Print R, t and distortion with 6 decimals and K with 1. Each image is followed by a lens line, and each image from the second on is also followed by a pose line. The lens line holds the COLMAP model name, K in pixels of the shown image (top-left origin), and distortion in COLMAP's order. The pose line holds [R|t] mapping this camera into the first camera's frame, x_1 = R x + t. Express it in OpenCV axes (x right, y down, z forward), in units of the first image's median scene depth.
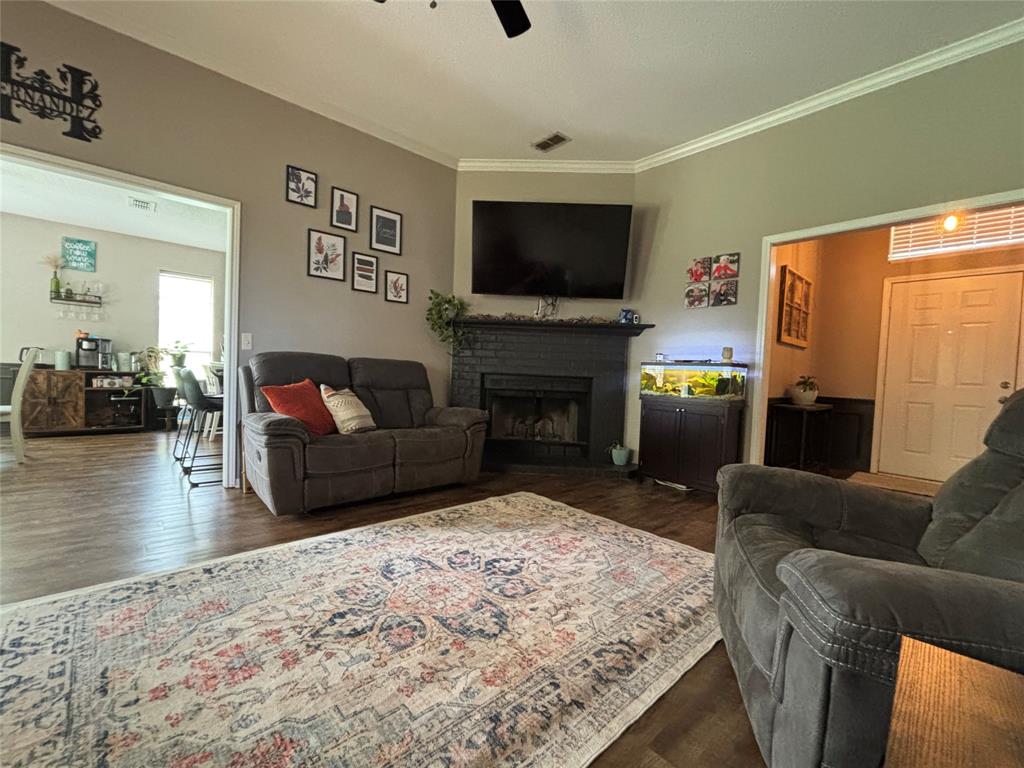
lens RADIAL K [[442.3, 0, 520.3], [0, 442.3, 384.3], [0, 0, 1]] dist [0.001607, 0.000616]
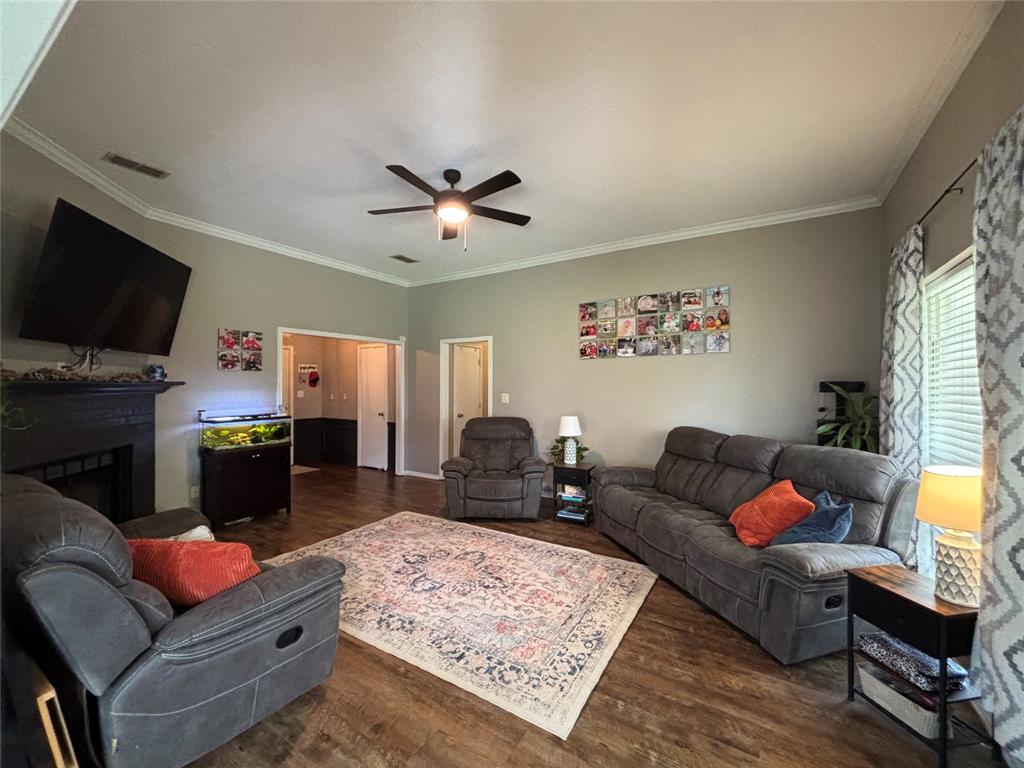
lens RADIAL K [[415.7, 0, 503.6], [0, 415.7, 380.2], [0, 0, 1]] dist [0.000466, 0.001846]
pose [[-0.254356, -0.033291, 0.966538, -1.612219], [0.018843, 0.999047, 0.039369, -0.323027], [-0.966927, 0.028227, -0.253486, 1.039803]]
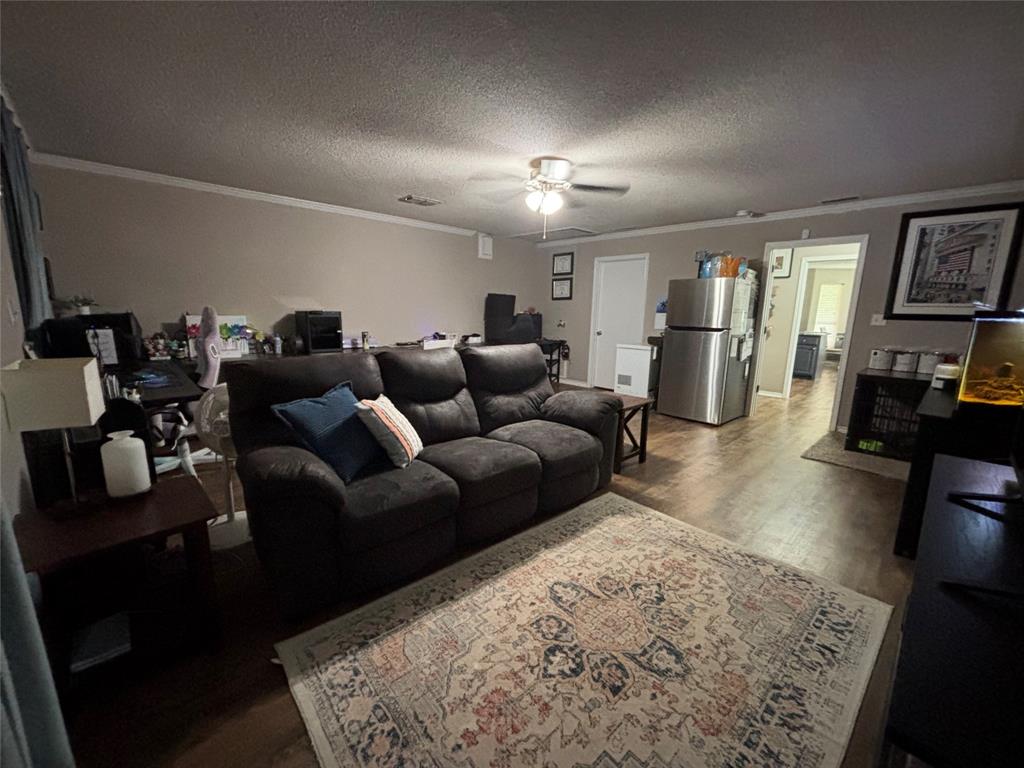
lens RADIAL K [[415.7, 0, 494.6], [0, 415.7, 379.9], [0, 0, 1]] dist [0.000466, 0.001846]
pose [[-0.996891, -0.066505, 0.042255, 0.115333], [-0.056626, 0.977603, 0.202698, -0.362382], [-0.054789, 0.199675, -0.978329, 1.750851]]
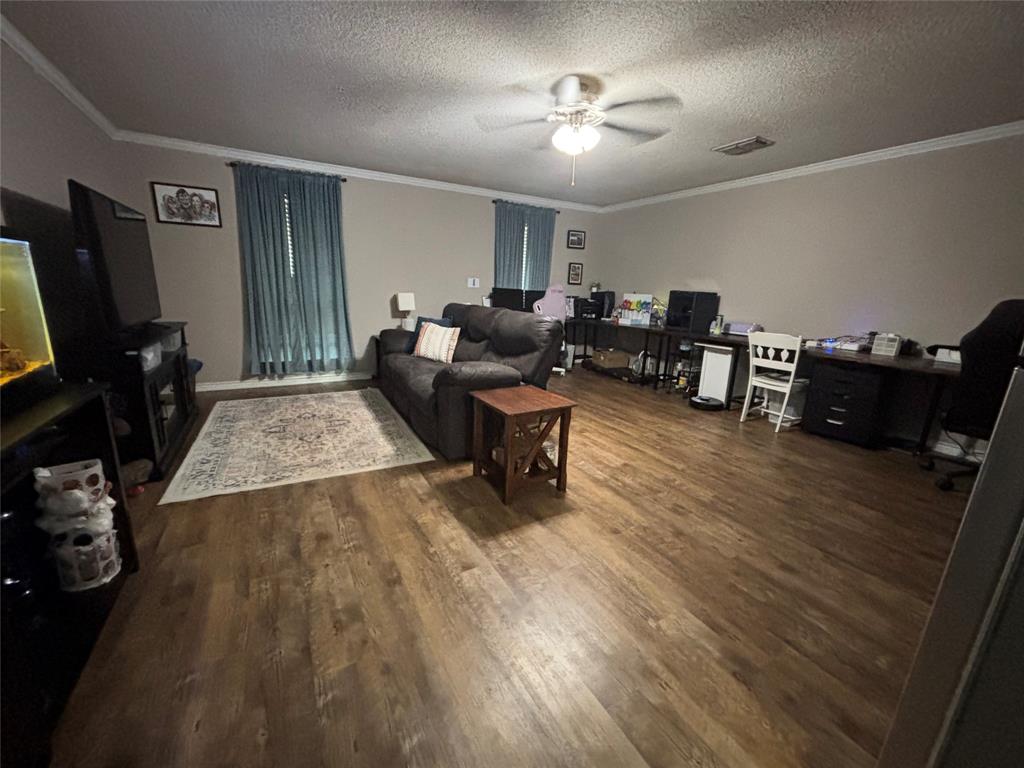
lens RADIAL K [[415.7, 0, 529.7], [0, 415.7, 391.4], [0, 0, 1]] dist [0.000466, 0.001846]
pose [[0.244017, -0.265893, 0.932608, -1.734384], [0.001329, 0.961769, 0.273859, -0.308099], [-0.969770, -0.065587, 0.235041, -0.638264]]
